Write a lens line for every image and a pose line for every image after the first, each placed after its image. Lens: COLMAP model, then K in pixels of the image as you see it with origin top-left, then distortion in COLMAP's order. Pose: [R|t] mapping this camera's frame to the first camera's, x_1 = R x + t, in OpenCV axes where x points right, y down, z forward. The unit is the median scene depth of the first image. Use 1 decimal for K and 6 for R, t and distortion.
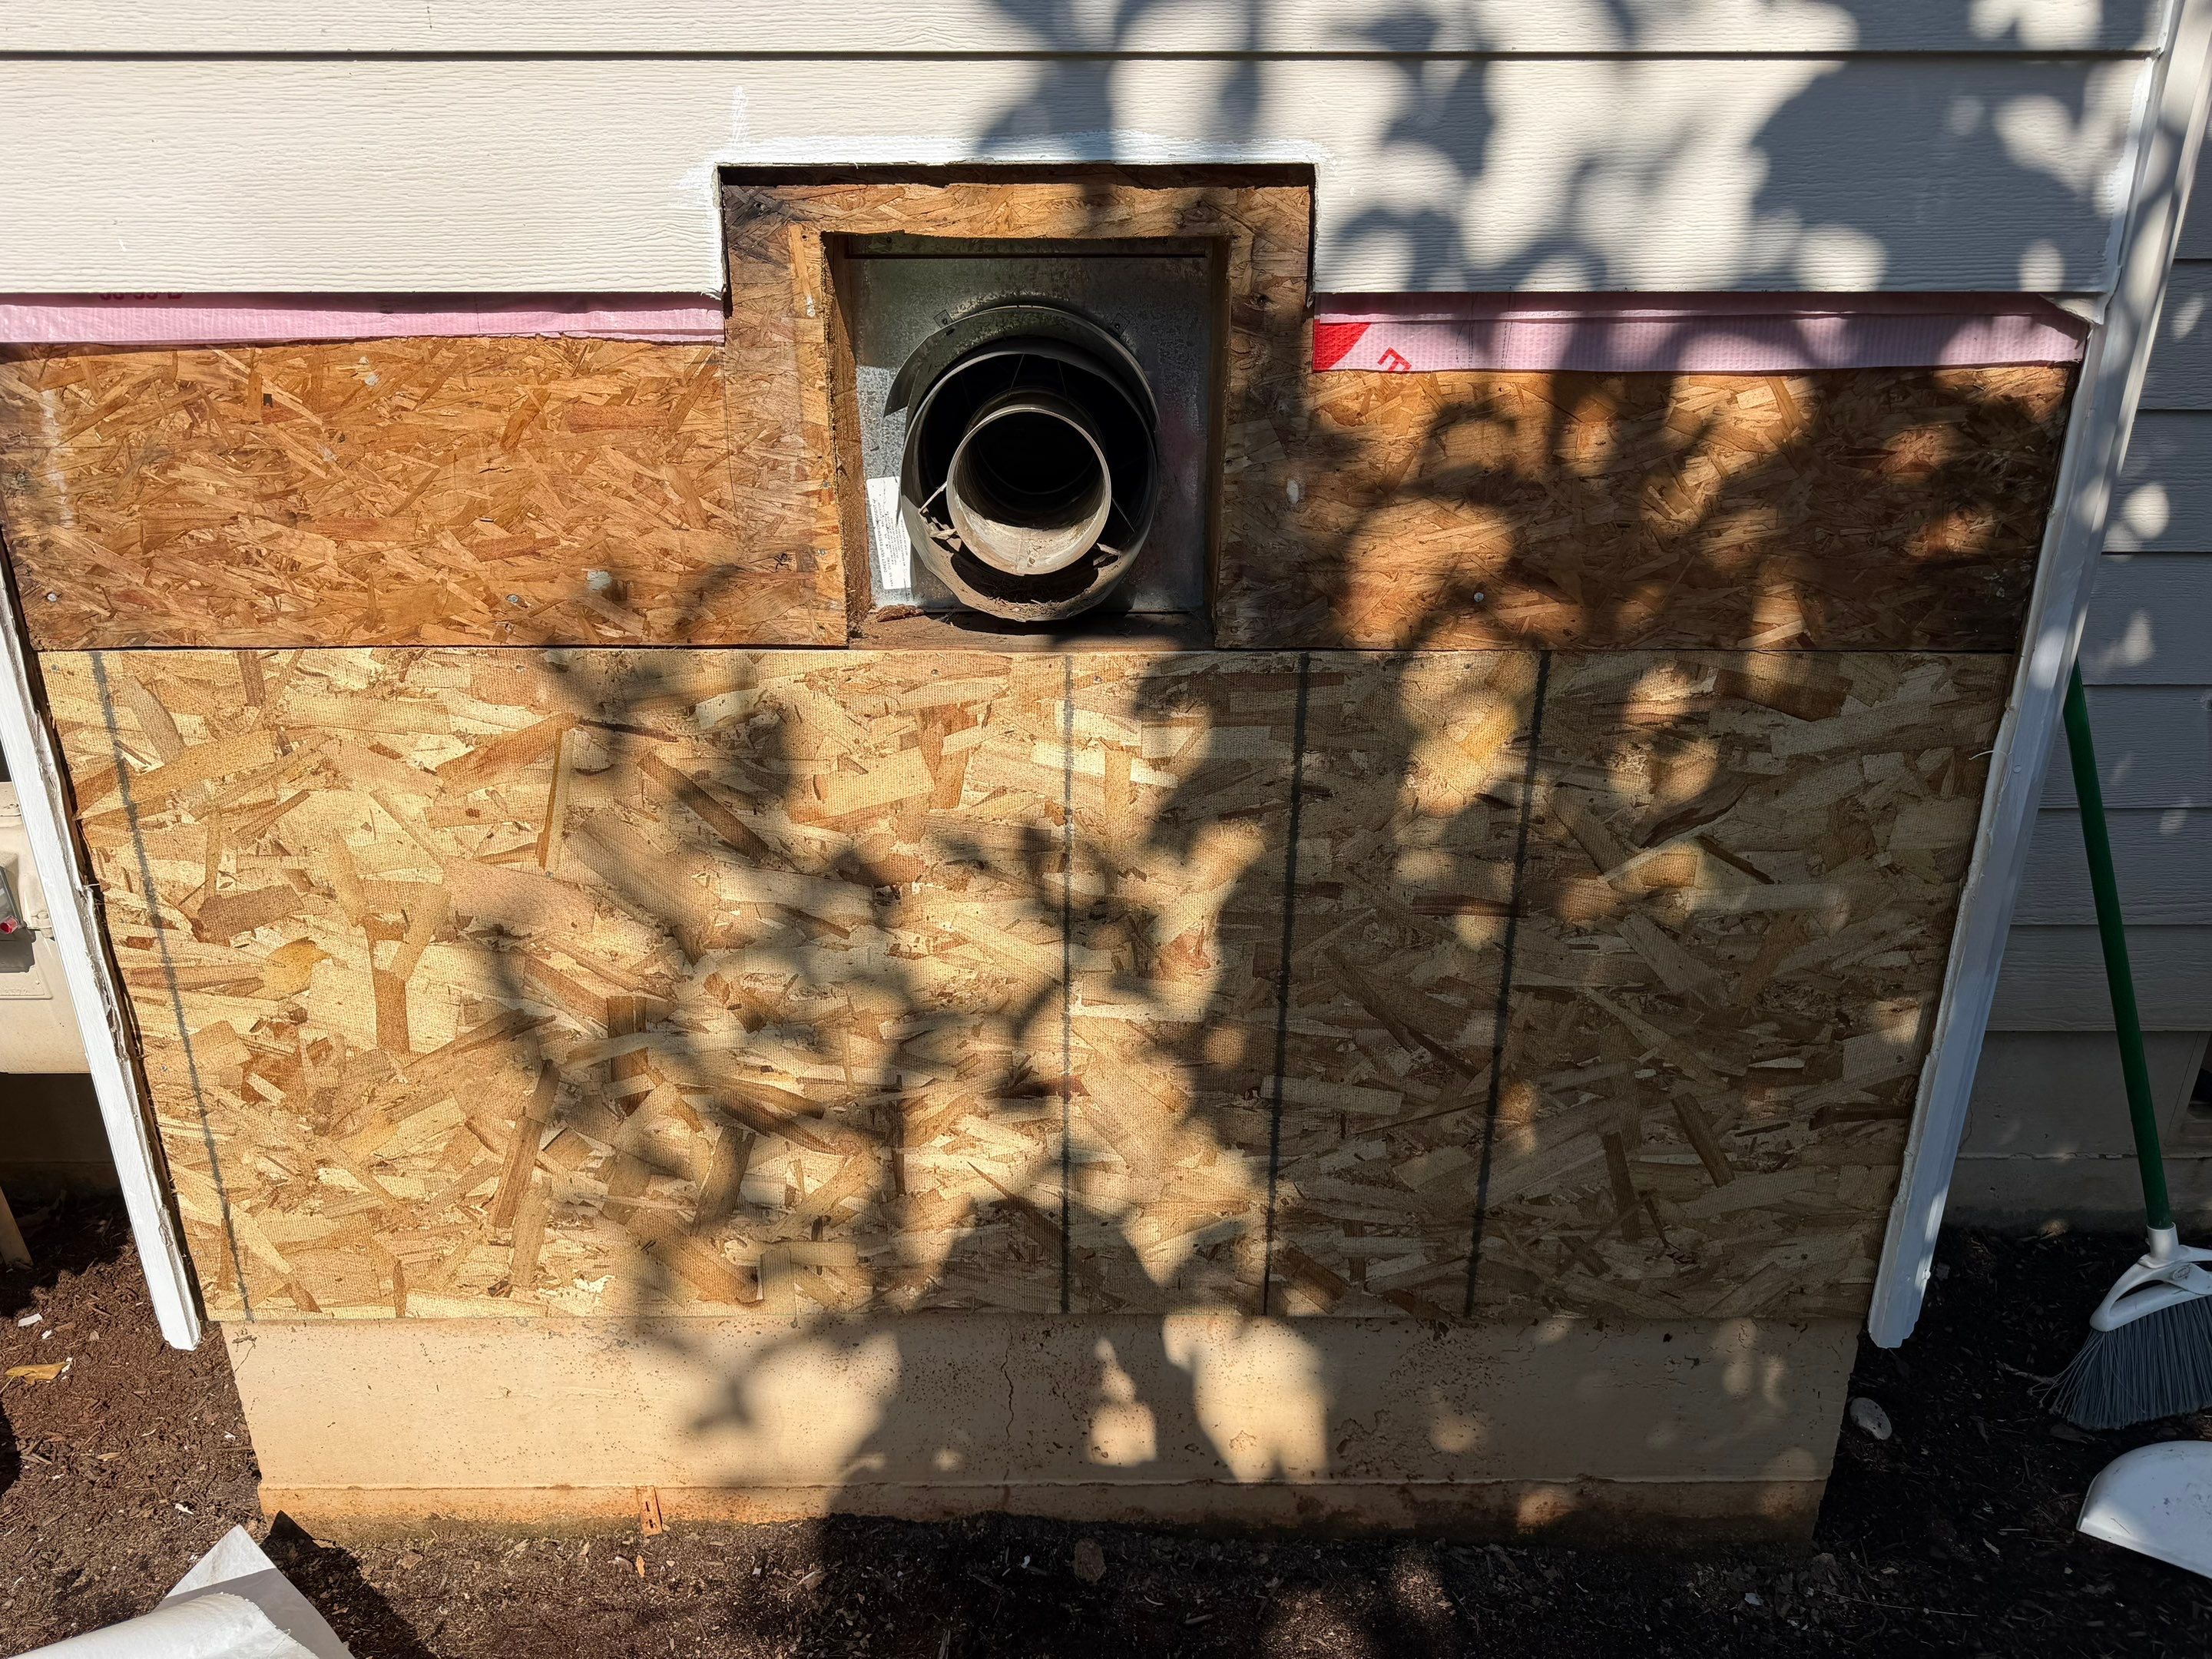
lens RADIAL K [[1590.9, 0, 1107.0], [0, 1590.9, 829.4], [0, 0, 1]] dist [0.023720, -0.032721]
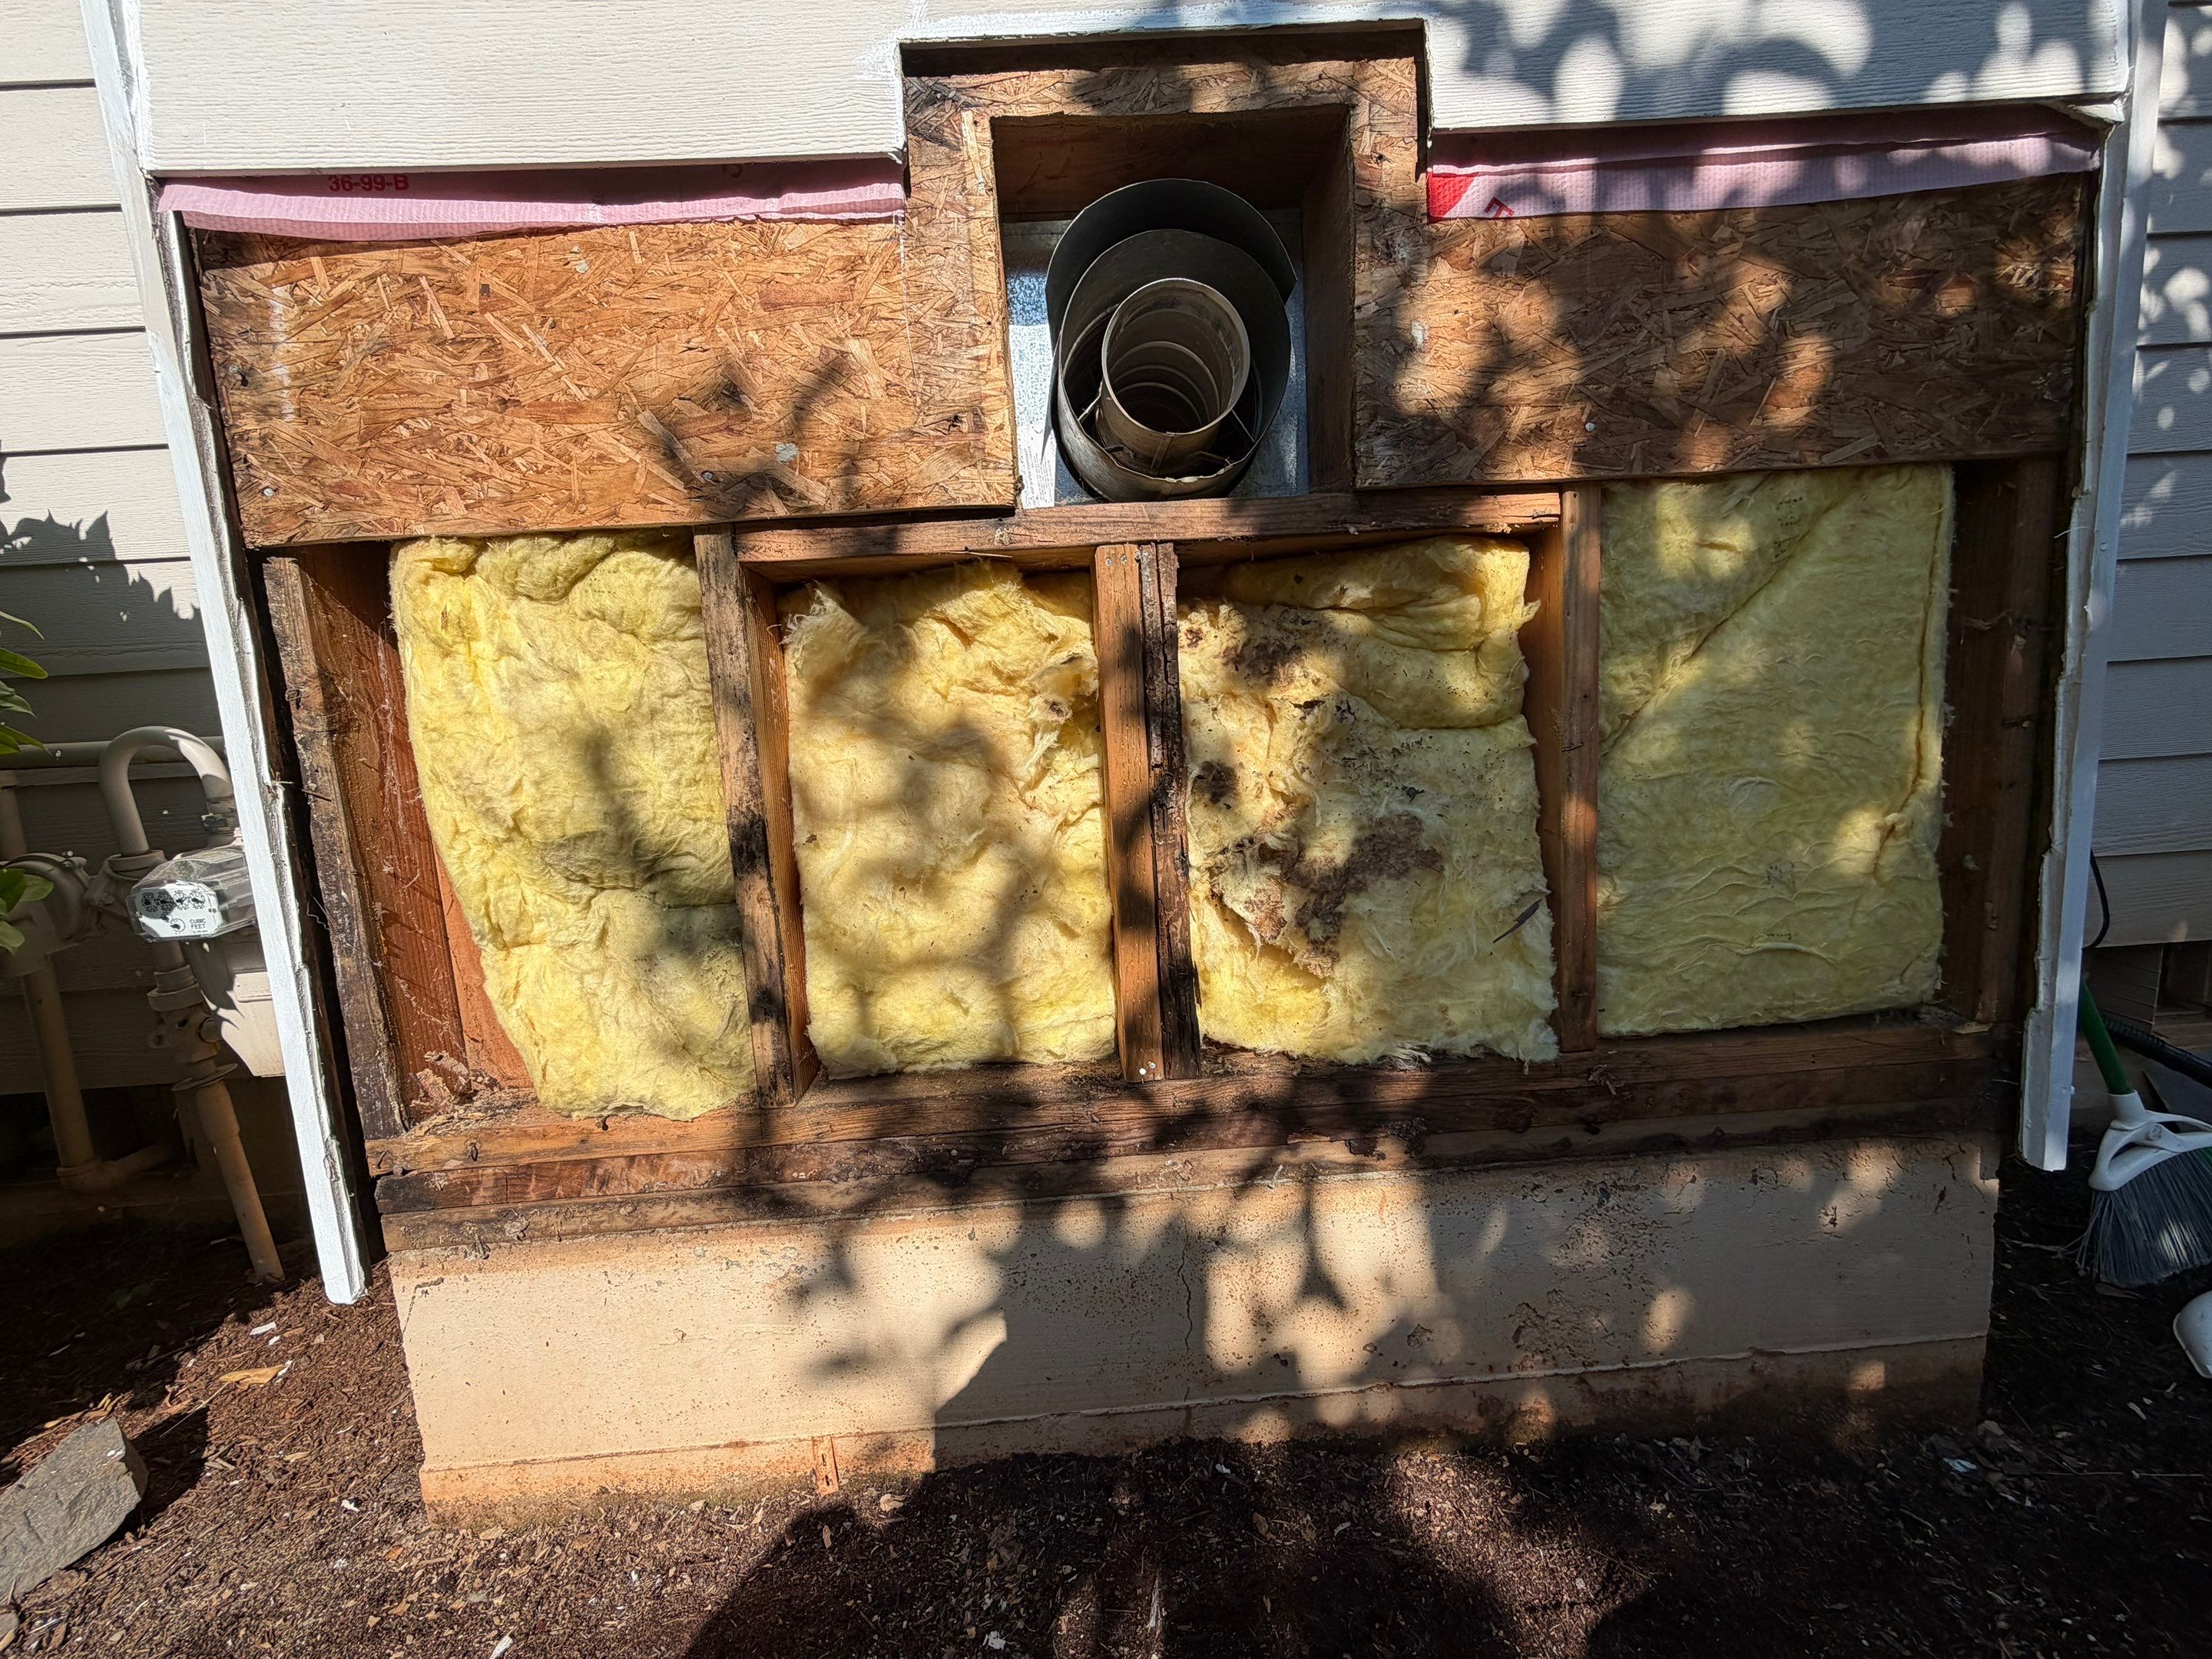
lens RADIAL K [[887.2, 0, 1104.3], [0, 887.2, 820.9], [0, 0, 1]] dist [-0.000931, -0.000058]
pose [[0.997664, -0.063508, 0.025159, -0.138351], [0.067828, 0.964648, -0.254665, 0.258436], [-0.008096, 0.255776, 0.966702, 0.492221]]
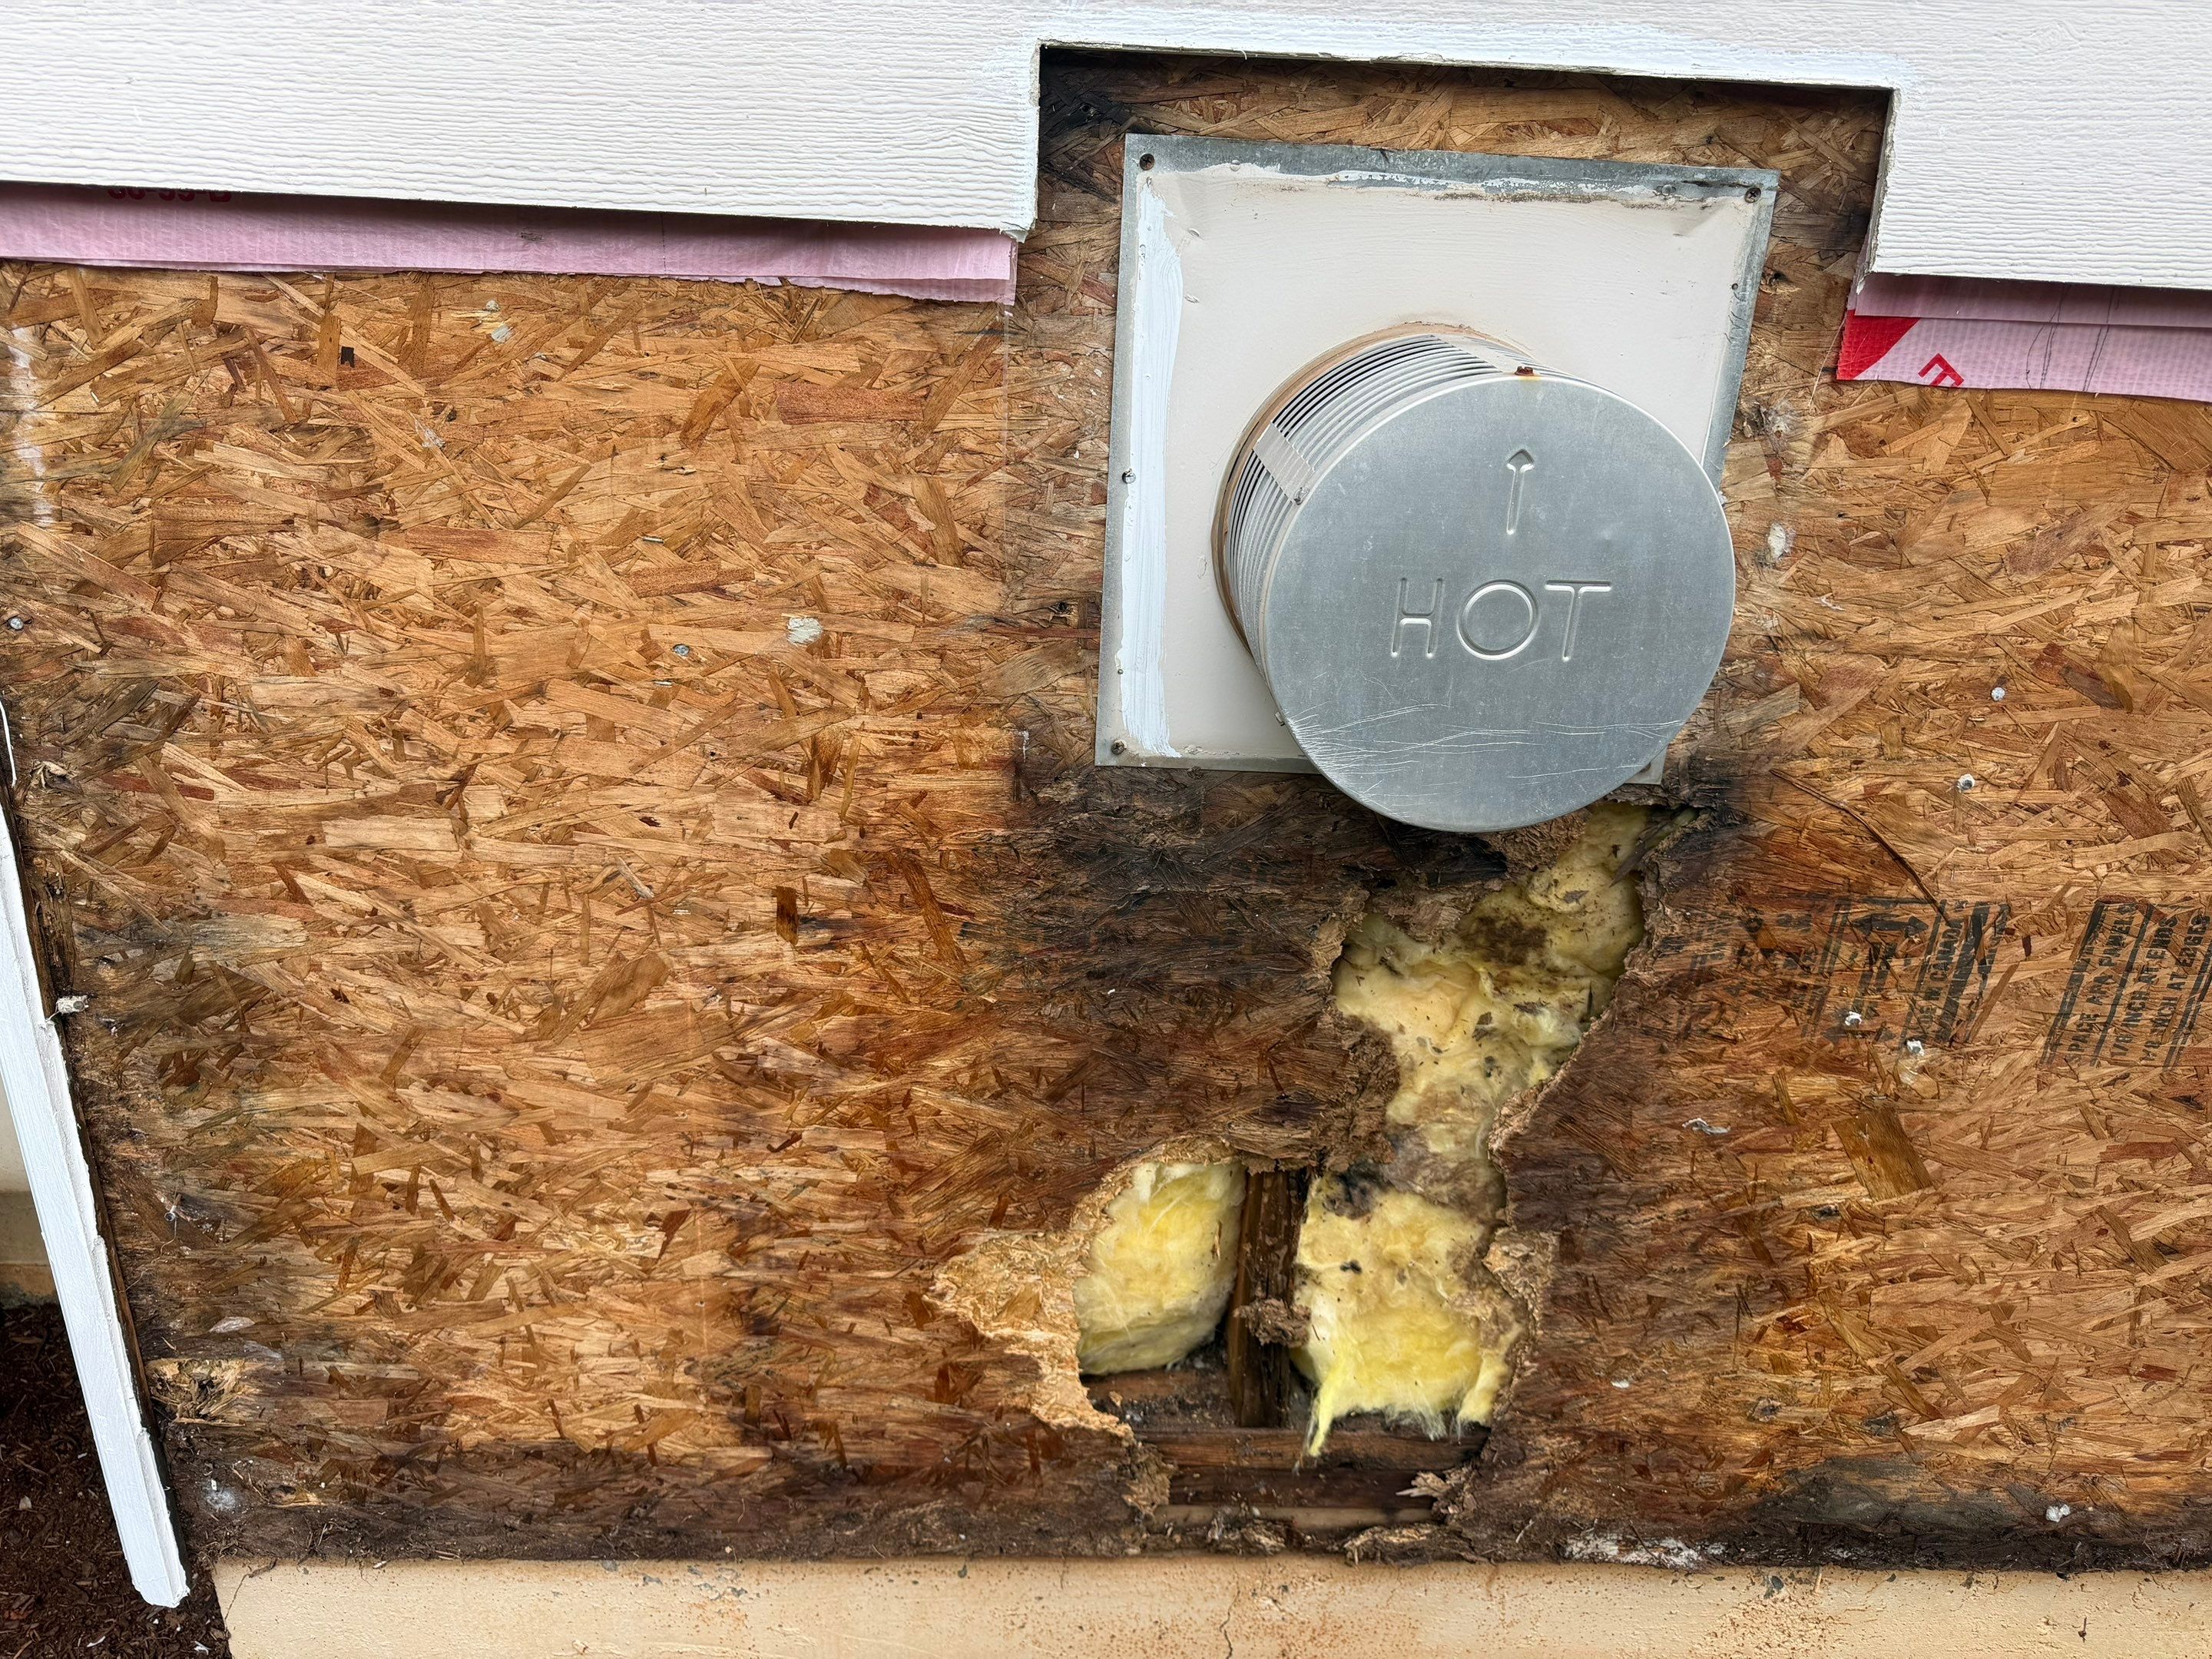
lens RADIAL K [[1590.9, 0, 1108.2], [0, 1590.9, 829.0], [0, 0, 1]] dist [0.023720, -0.032721]
pose [[0.998443, 0.032883, 0.045051, -0.215808], [-0.033697, 0.999280, 0.017438, -0.085331], [-0.044445, -0.018929, 0.998832, 0.283464]]
